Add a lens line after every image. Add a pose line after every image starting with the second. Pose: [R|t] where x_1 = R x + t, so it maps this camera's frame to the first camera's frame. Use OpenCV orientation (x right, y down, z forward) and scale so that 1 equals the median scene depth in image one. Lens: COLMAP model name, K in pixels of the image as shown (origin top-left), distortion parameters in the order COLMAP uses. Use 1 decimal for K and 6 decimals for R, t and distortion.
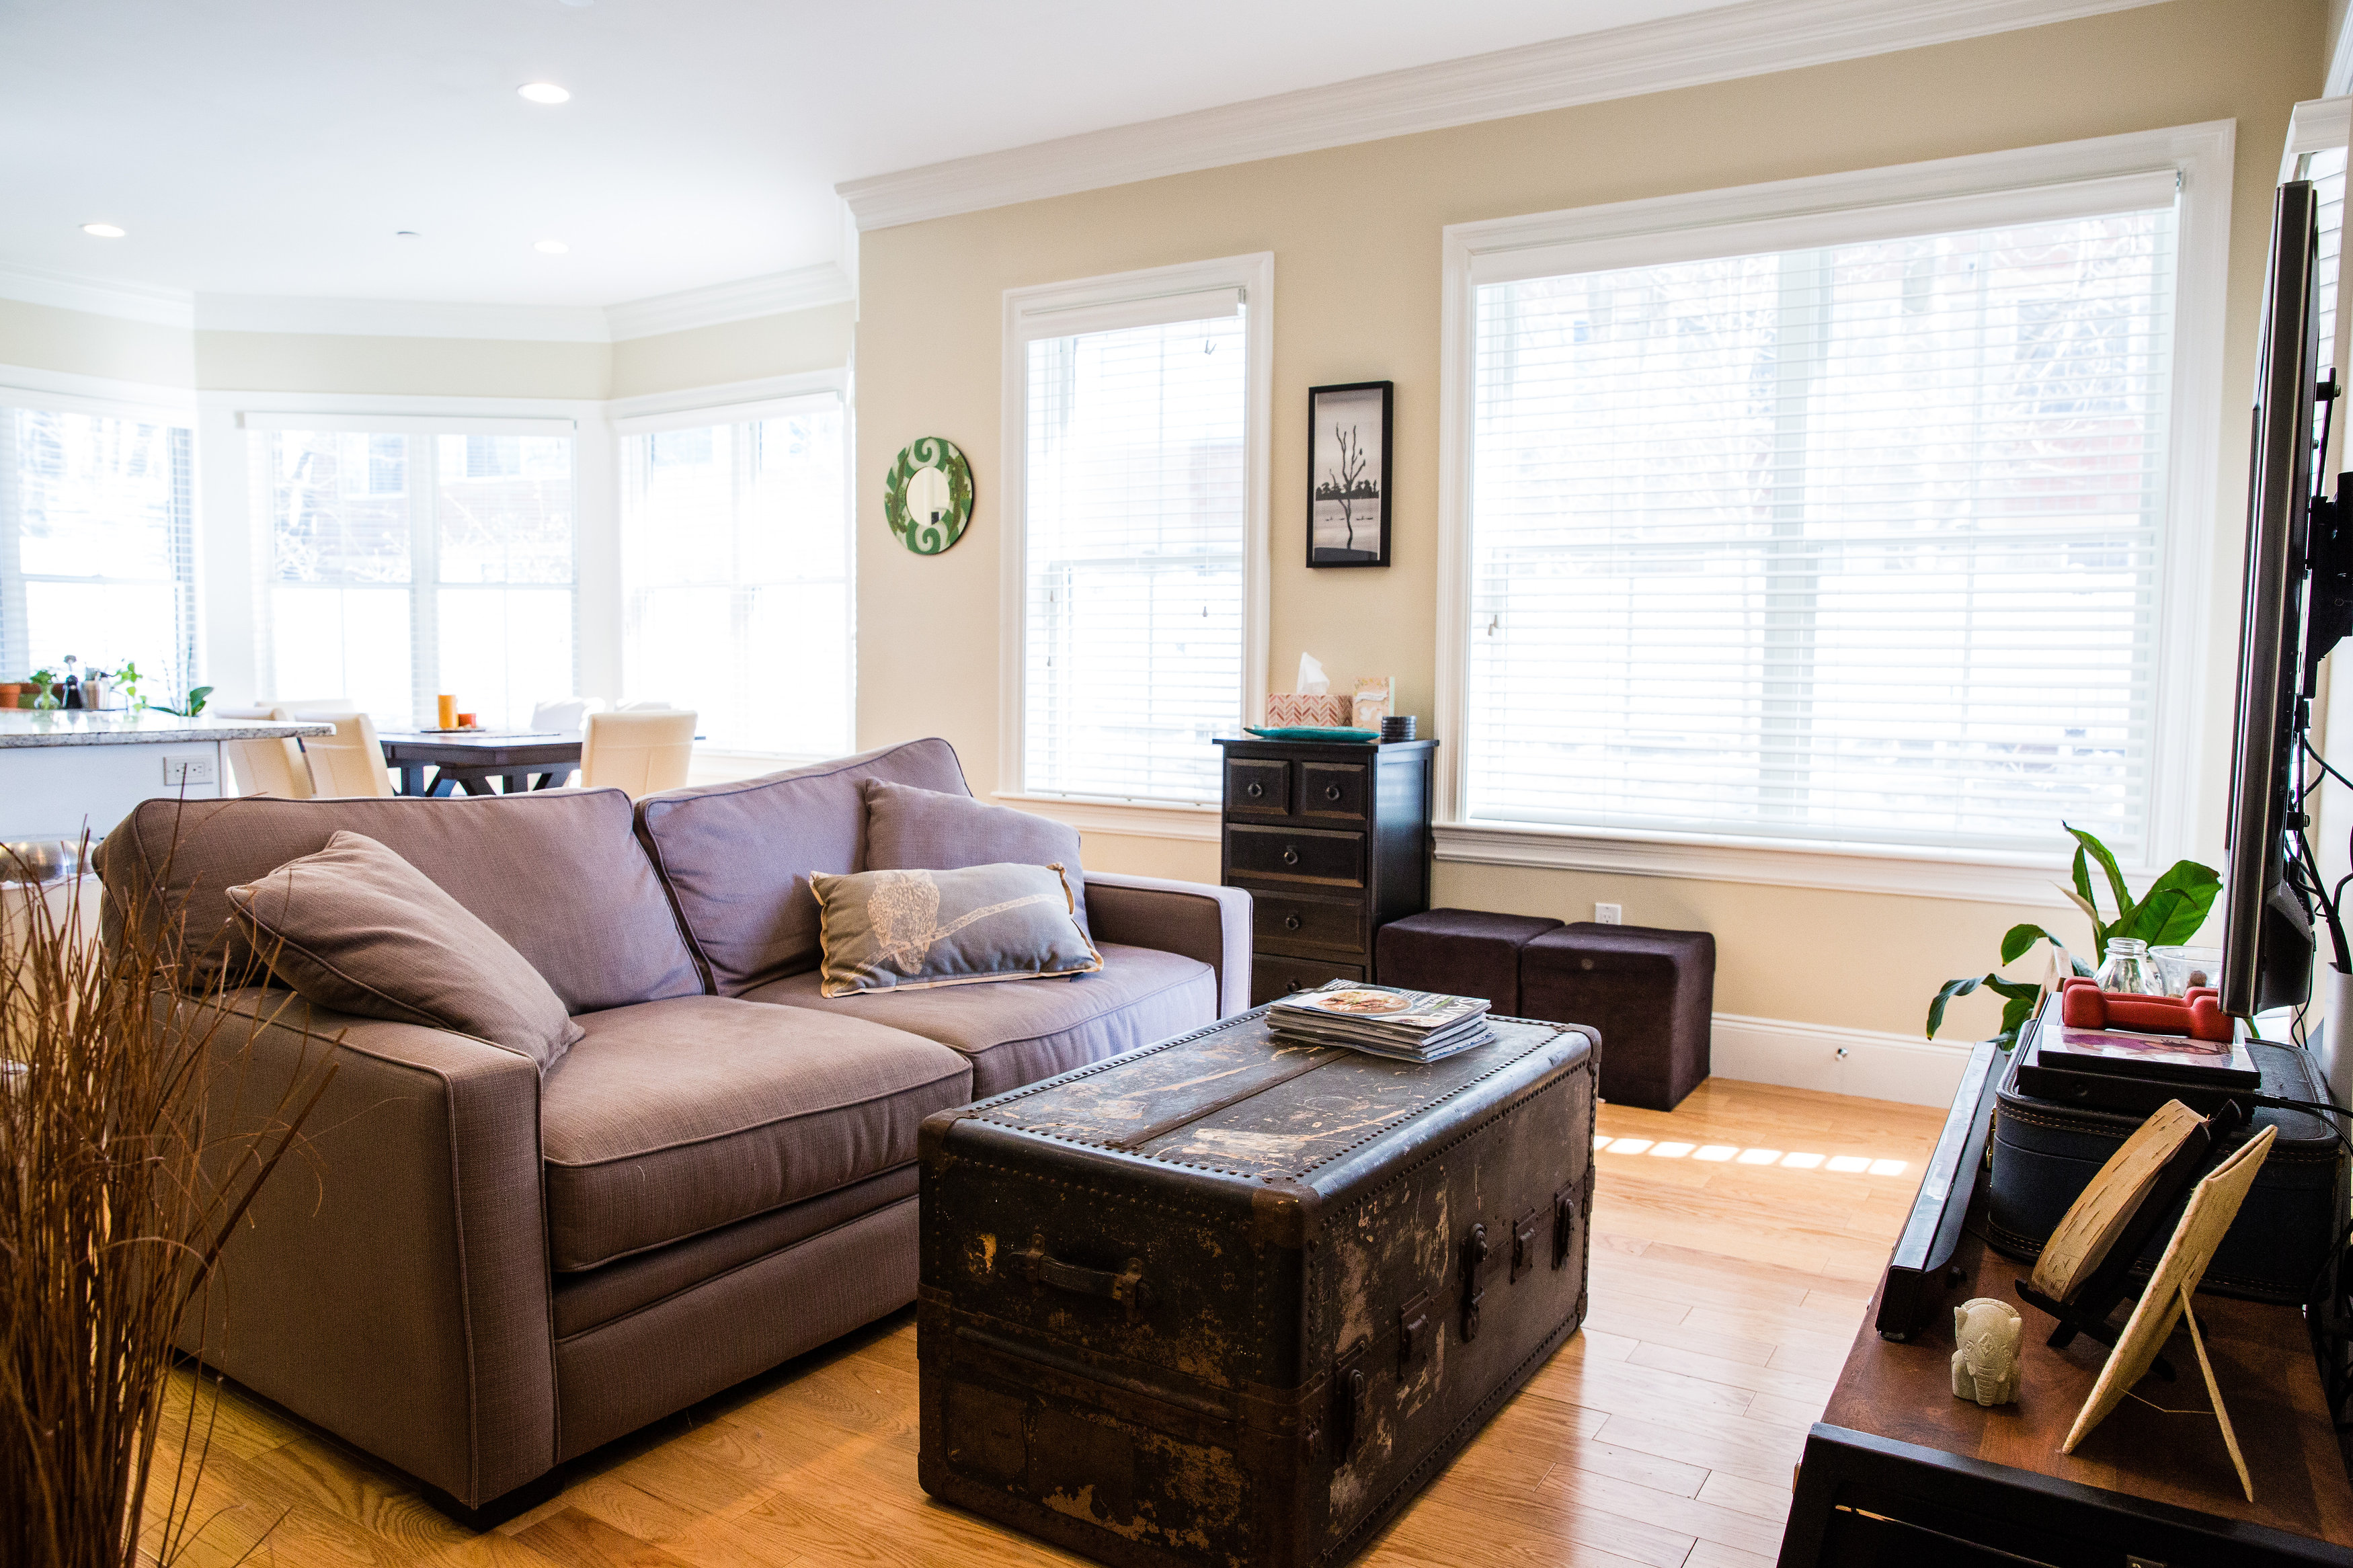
lens RADIAL K [[1611.8, 0, 1176.5], [0, 1611.8, 784.0], [0, 0, 1]] dist [-0.098911, 0.081244]
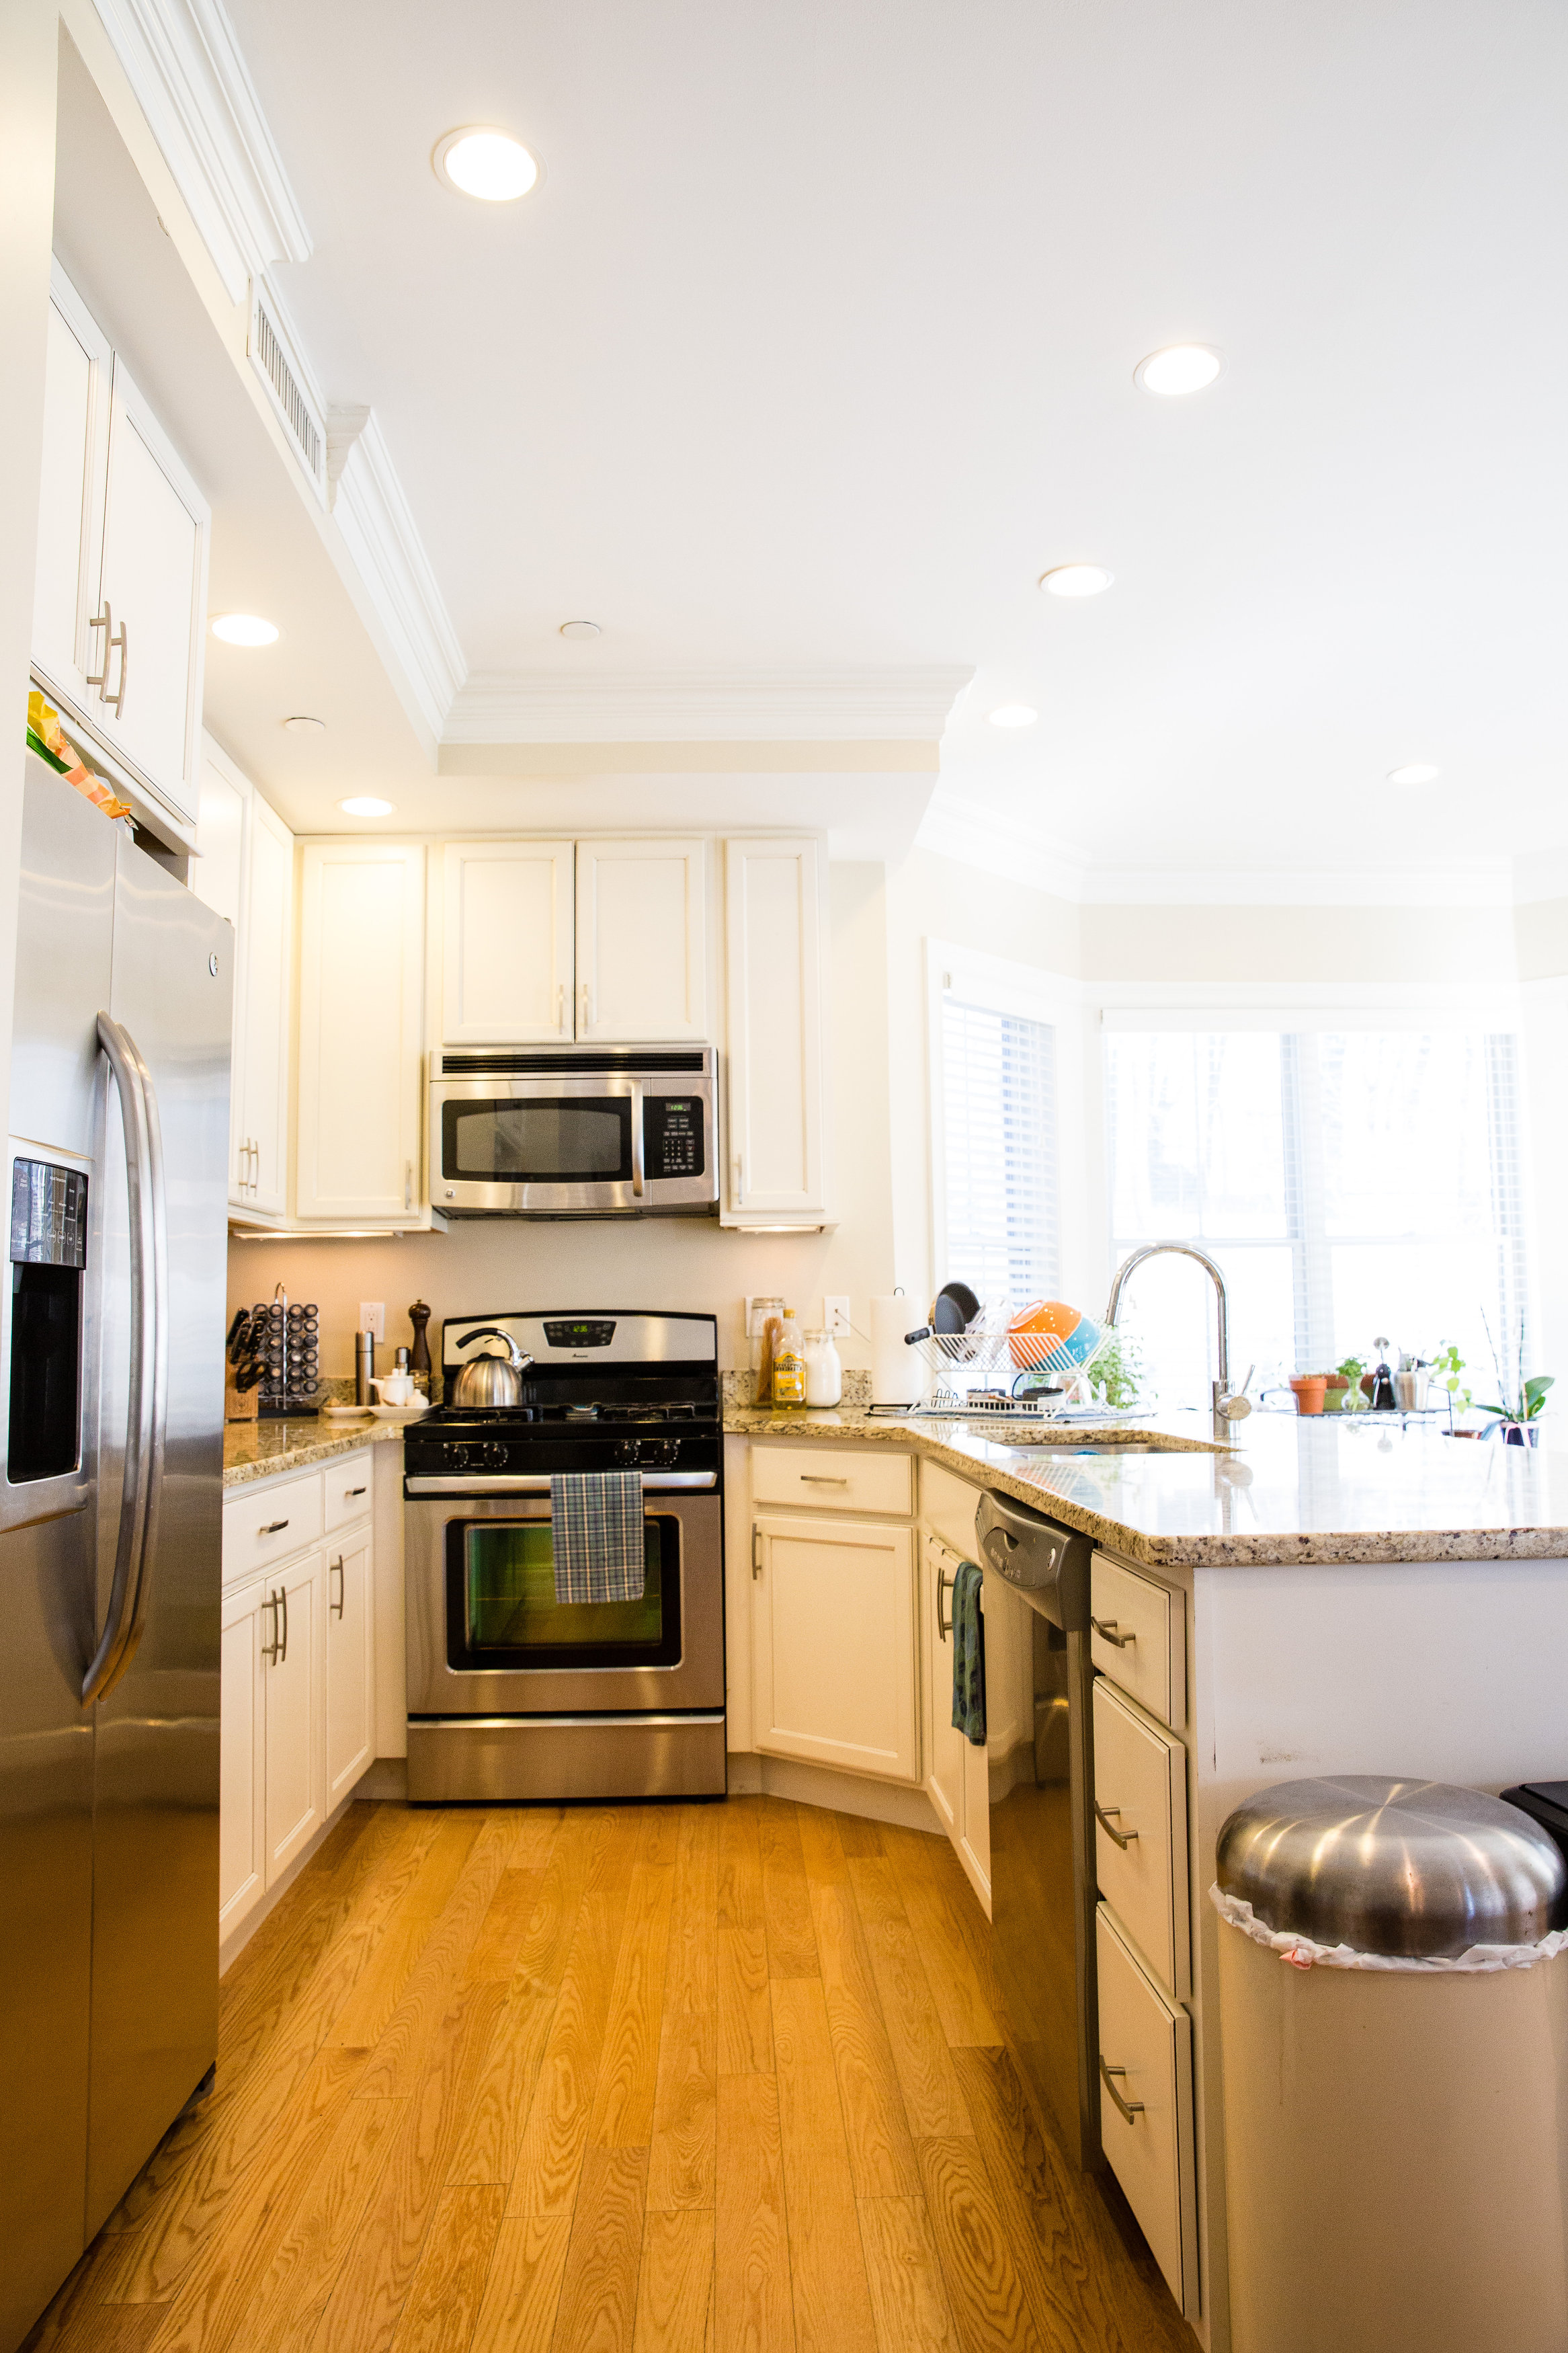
lens RADIAL K [[1611.8, 0, 784.0], [0, 1611.8, 1176.5], [0, 0, 1]] dist [-0.098911, 0.081244]
pose [[0.579378, -0.096784, -0.809292, -0.233875], [-0.045836, 0.987485, -0.150909, -0.028788], [0.813769, 0.124528, 0.567691, 0.304459]]
